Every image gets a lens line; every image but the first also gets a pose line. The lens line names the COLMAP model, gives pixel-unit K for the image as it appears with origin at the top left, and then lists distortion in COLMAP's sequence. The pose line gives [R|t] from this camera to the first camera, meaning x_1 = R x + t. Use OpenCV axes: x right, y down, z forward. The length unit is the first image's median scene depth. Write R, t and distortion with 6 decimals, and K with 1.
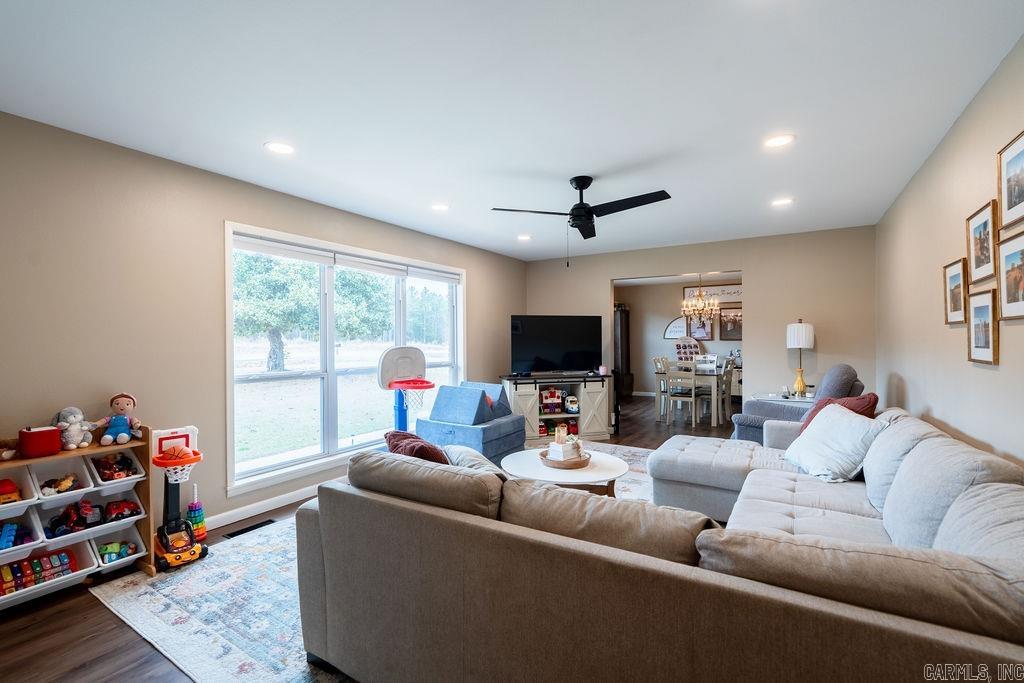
lens RADIAL K [[459.2, 0, 511.3], [0, 459.2, 340.9], [0, 0, 1]] dist [-0.003594, 0.001564]
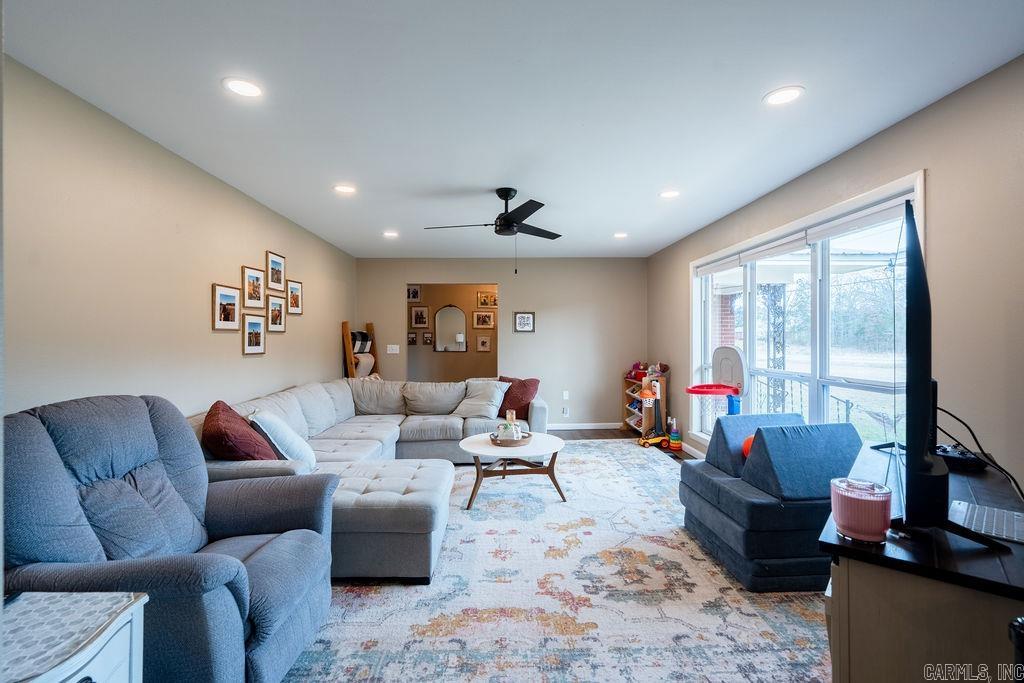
lens RADIAL K [[459.2, 0, 511.3], [0, 459.2, 340.9], [0, 0, 1]] dist [-0.003594, 0.001564]
pose [[-0.831267, 0.007061, -0.555828, 0.953302], [0.002299, 0.999954, 0.009266, -0.014414], [0.555868, 0.006425, -0.831246, 2.444374]]
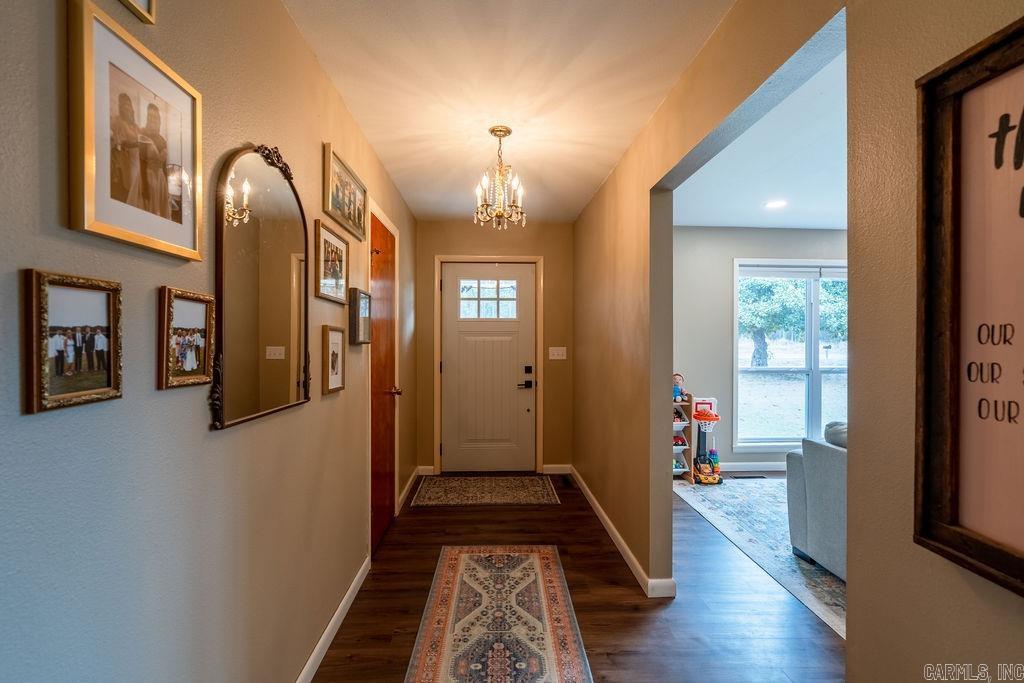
lens RADIAL K [[459.2, 0, 511.3], [0, 459.2, 340.9], [0, 0, 1]] dist [-0.003594, 0.001564]
pose [[0.568067, 0.010399, -0.822917, 0.190415], [-0.010651, 0.999929, 0.005283, -0.007073], [0.822913, 0.005764, 0.568138, -0.450889]]
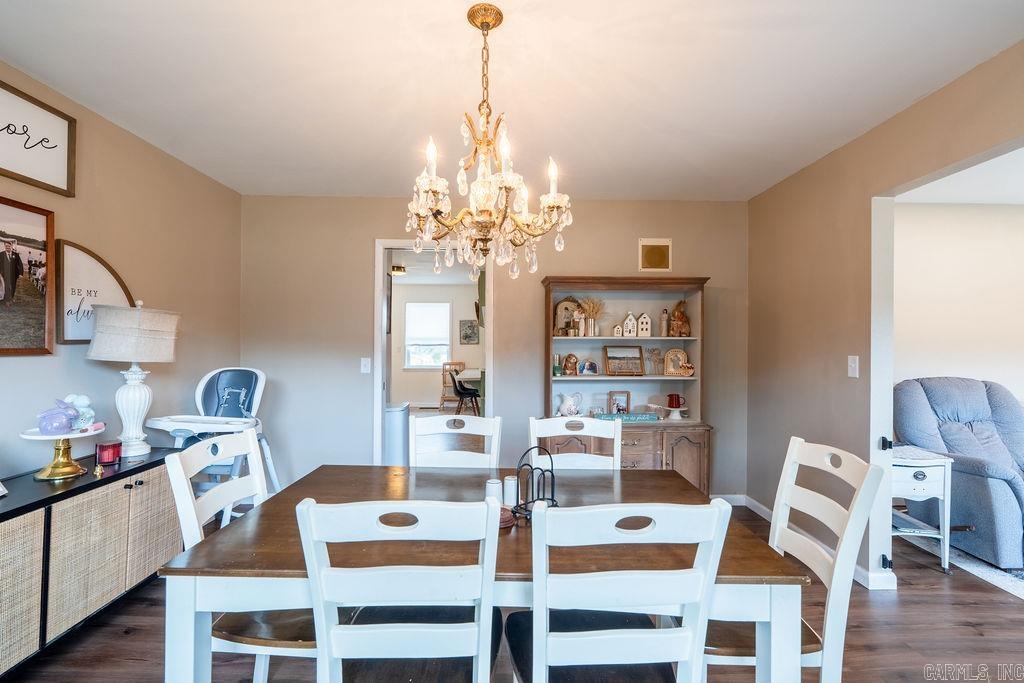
lens RADIAL K [[459.2, 0, 511.3], [0, 459.2, 340.9], [0, 0, 1]] dist [-0.003594, 0.001564]
pose [[-0.542382, 0.003179, 0.840126, 0.633481], [0.003069, 0.999994, -0.001802, -0.030128], [-0.840126, 0.001601, -0.542389, 3.384042]]
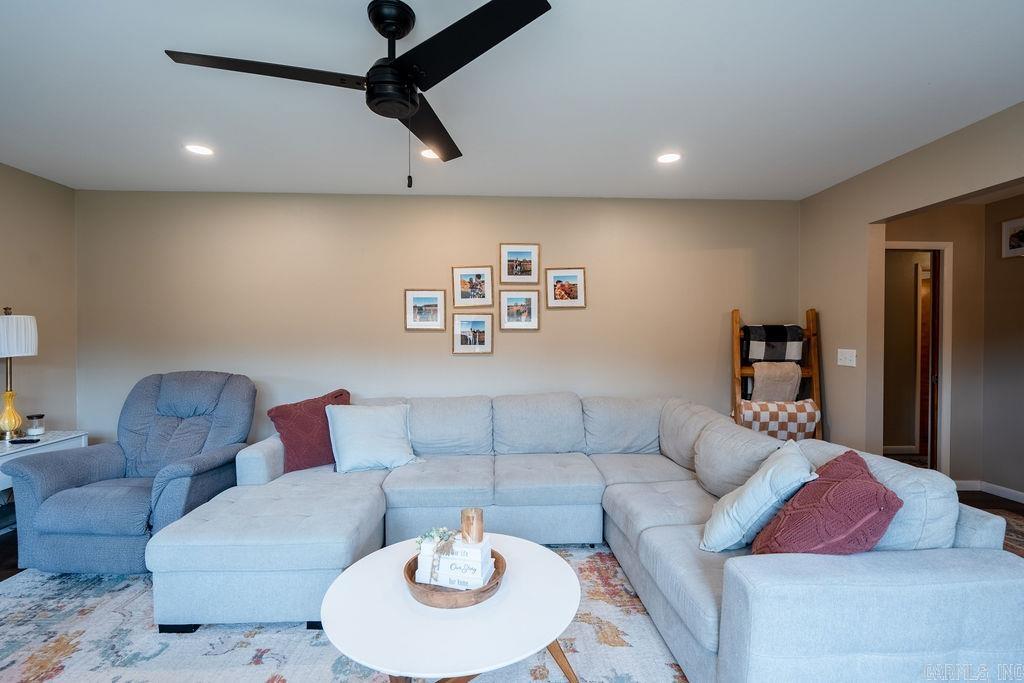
lens RADIAL K [[459.2, 0, 511.3], [0, 459.2, 340.9], [0, 0, 1]] dist [-0.003594, 0.001564]
pose [[-0.565400, -0.004406, 0.824805, -0.413128], [0.006280, 0.999934, 0.009646, -0.011664], [-0.824793, 0.010633, -0.565335, 1.514003]]
